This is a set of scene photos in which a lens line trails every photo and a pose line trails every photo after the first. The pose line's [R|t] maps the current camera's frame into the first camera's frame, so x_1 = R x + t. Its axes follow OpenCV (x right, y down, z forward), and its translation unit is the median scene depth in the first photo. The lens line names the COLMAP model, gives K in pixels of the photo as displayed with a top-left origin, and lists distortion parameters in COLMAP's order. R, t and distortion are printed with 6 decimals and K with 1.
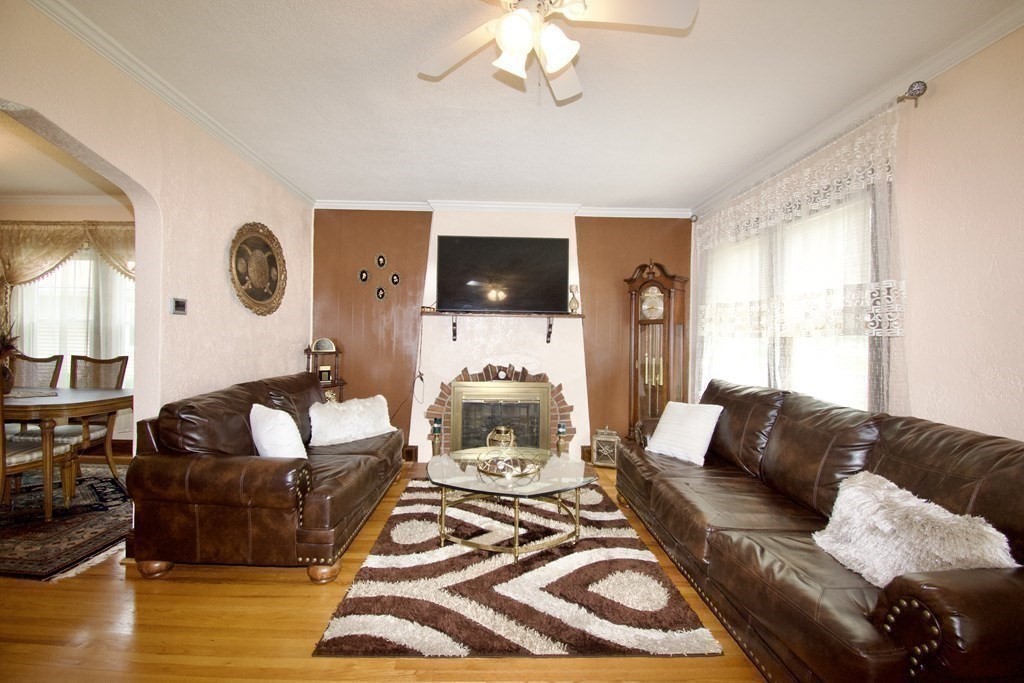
lens RADIAL K [[455.7, 0, 500.0], [0, 455.7, 338.4], [0, 0, 1]] dist [0.000275, -0.000071]
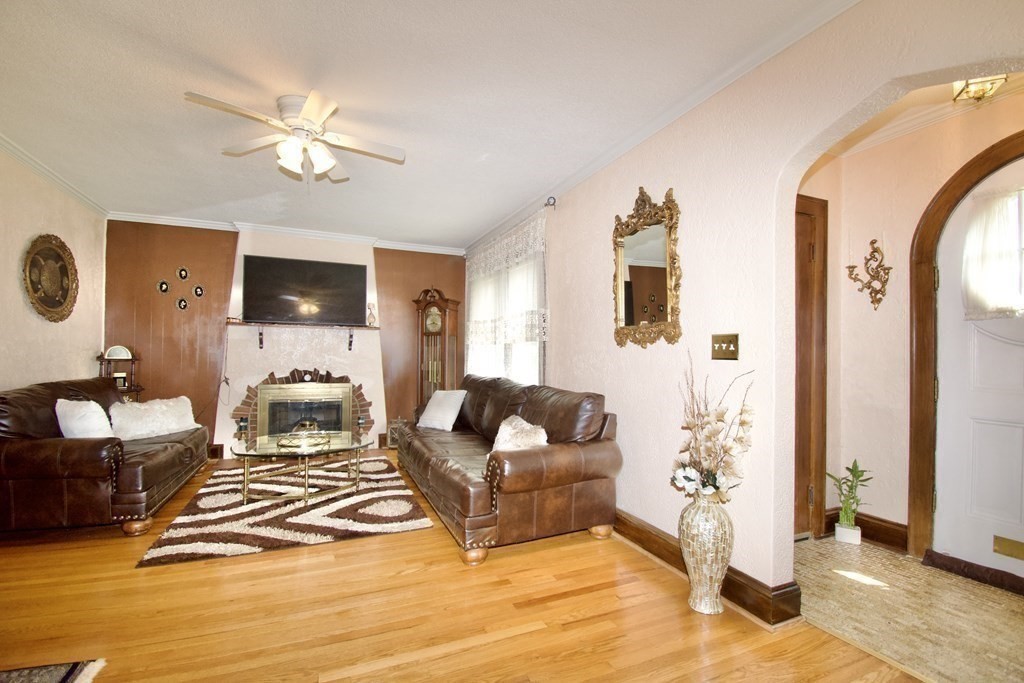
lens RADIAL K [[455.7, 0, 514.9], [0, 455.7, 350.6], [0, 0, 1]] dist [0.015478, -0.024547]
pose [[0.925667, -0.001852, 0.378336, 0.065990], [0.004959, 0.999962, -0.007238, 0.026728], [-0.378308, 0.008576, 0.925640, -0.348350]]
